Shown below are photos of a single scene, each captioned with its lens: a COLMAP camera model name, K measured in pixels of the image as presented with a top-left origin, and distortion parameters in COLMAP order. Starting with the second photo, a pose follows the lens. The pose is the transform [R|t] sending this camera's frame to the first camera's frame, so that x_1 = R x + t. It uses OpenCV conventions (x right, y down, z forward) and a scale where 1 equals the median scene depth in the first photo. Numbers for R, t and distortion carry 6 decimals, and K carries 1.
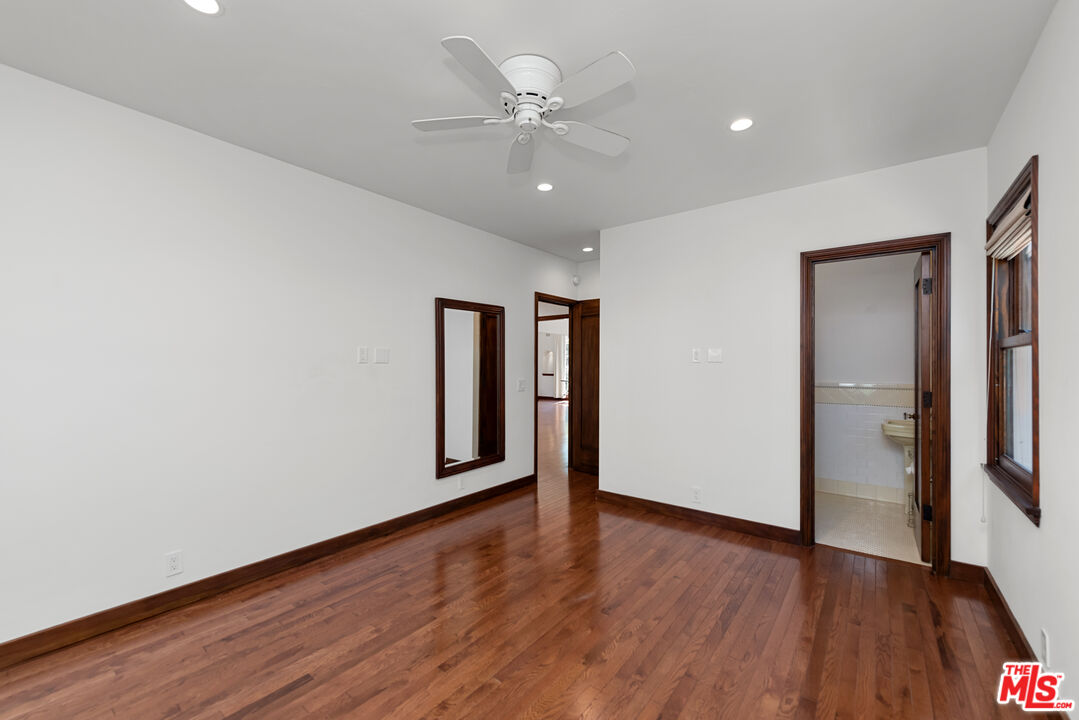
lens RADIAL K [[438.6, 0, 541.7], [0, 438.6, 356.4], [0, 0, 1]] dist [0.010772, -0.001529]
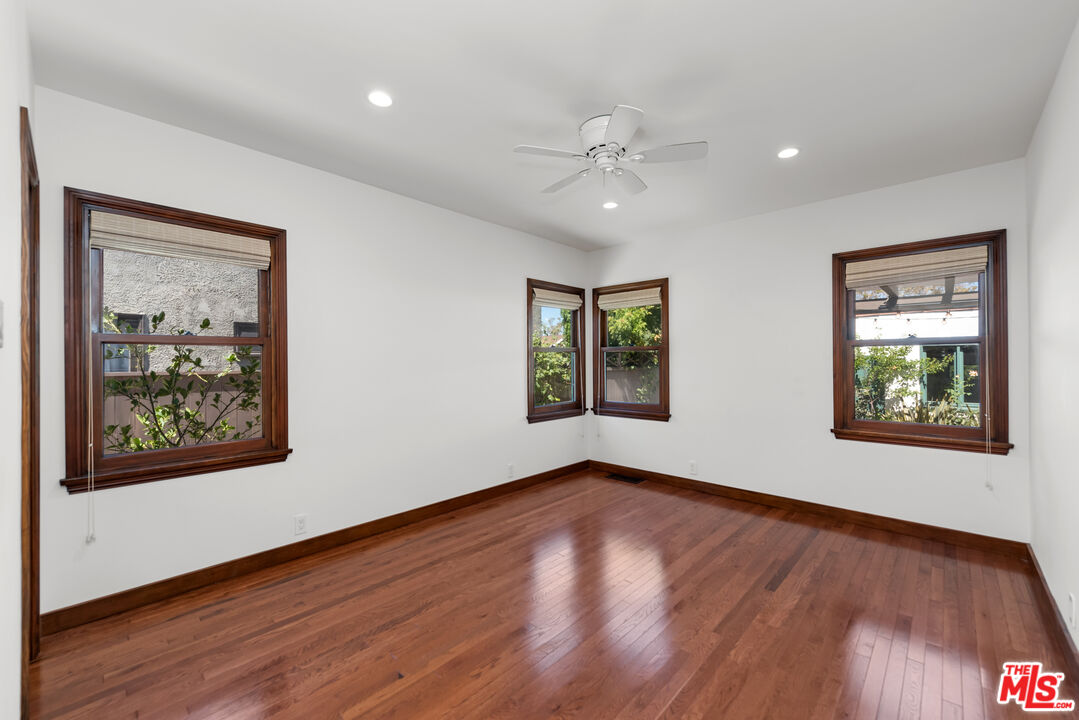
lens RADIAL K [[438.6, 0, 547.1], [0, 438.6, 363.2], [0, 0, 1]] dist [0.010772, -0.001529]
pose [[-0.996722, 0.004556, 0.080778, 0.035130], [0.004020, 0.999969, -0.006791, 0.039074], [-0.080807, -0.006444, -0.996709, 2.153136]]
